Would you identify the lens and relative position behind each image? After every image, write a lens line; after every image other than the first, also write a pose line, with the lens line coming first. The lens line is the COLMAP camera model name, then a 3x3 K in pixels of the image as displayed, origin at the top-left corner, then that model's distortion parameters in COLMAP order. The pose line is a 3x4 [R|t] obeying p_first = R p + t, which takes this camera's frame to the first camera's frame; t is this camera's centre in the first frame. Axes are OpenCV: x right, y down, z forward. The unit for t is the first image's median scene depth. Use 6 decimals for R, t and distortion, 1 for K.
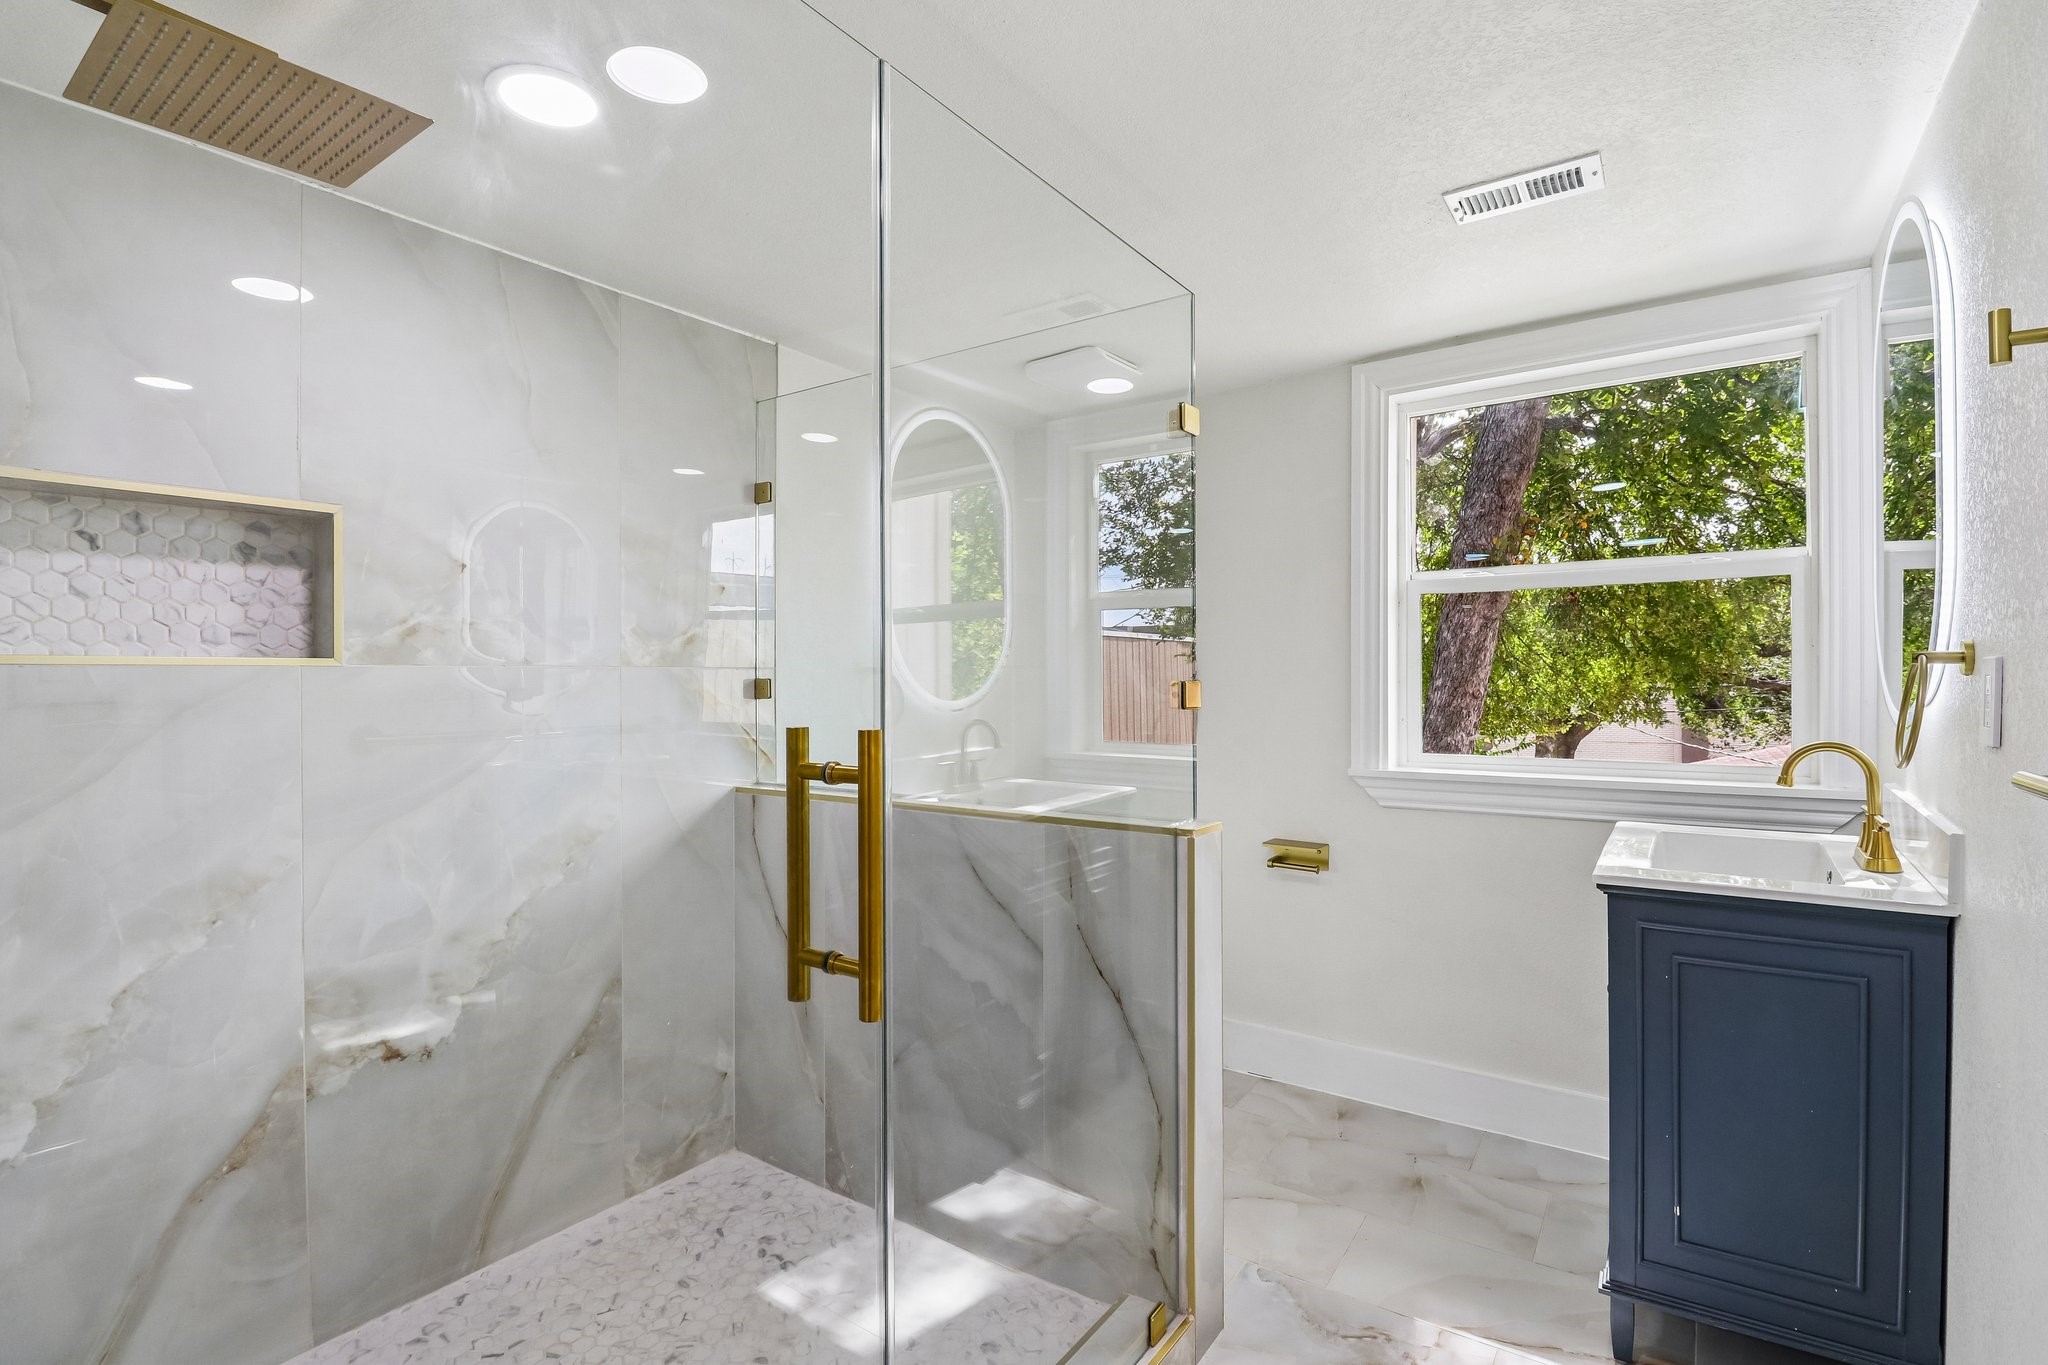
lens RADIAL K [[961.7, 0, 1011.9], [0, 961.7, 668.6], [0, 0, 1]] dist [0.001456, -0.010303]
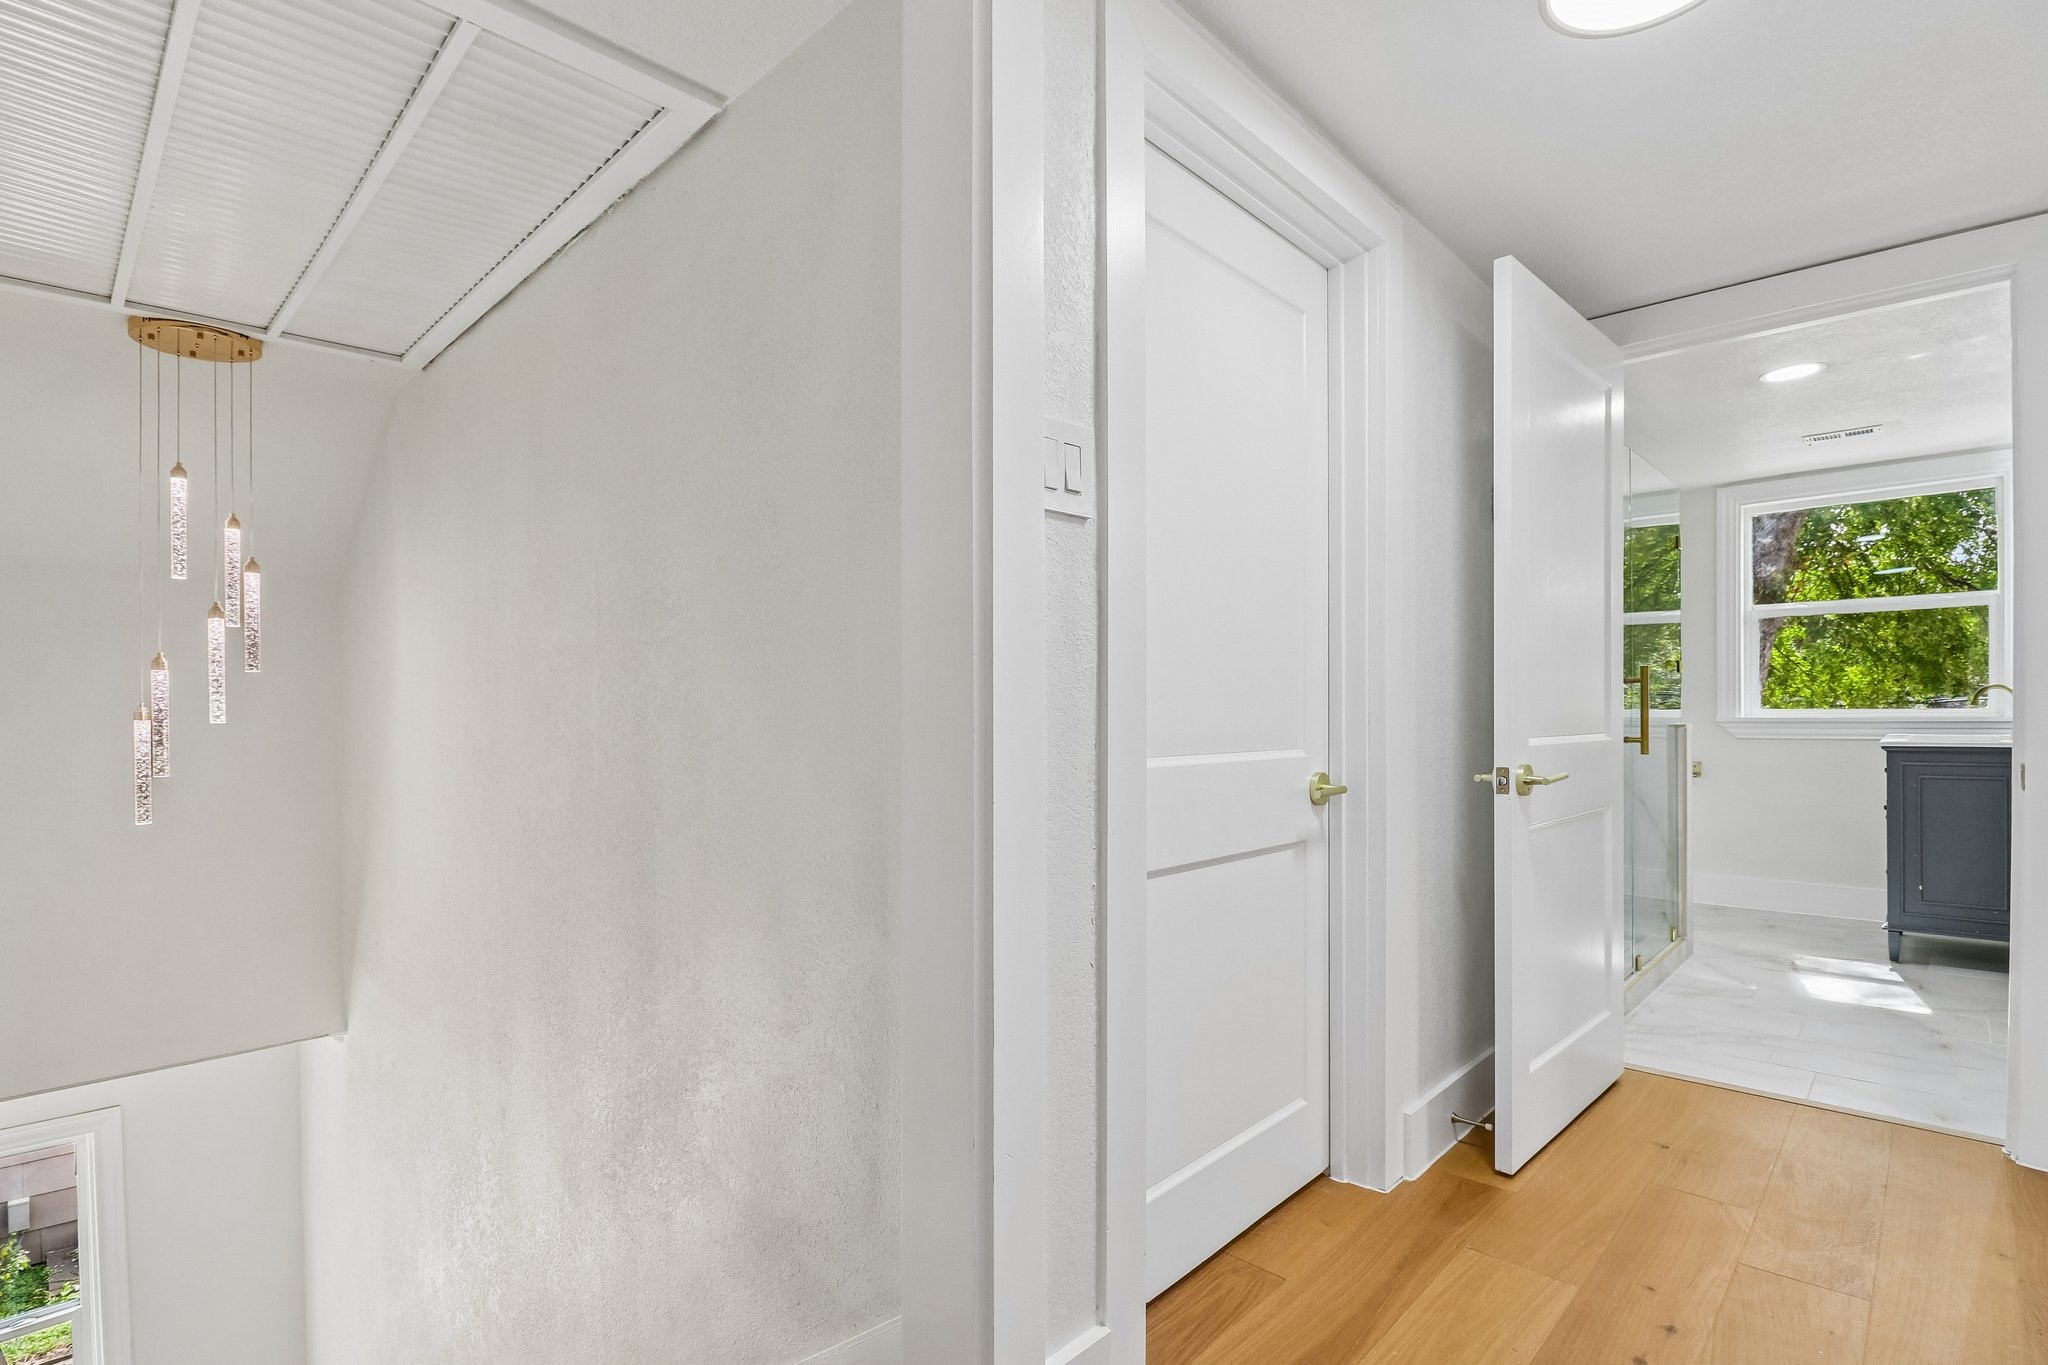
lens RADIAL K [[976.1, 0, 1025.1], [0, 976.1, 704.8], [0, 0, 1]] dist [0.002178, -0.008916]
pose [[0.989682, -0.005775, -0.143168, -0.270897], [0.007027, 0.999941, 0.008243, 0.023928], [0.143112, -0.009164, 0.989664, -0.398289]]
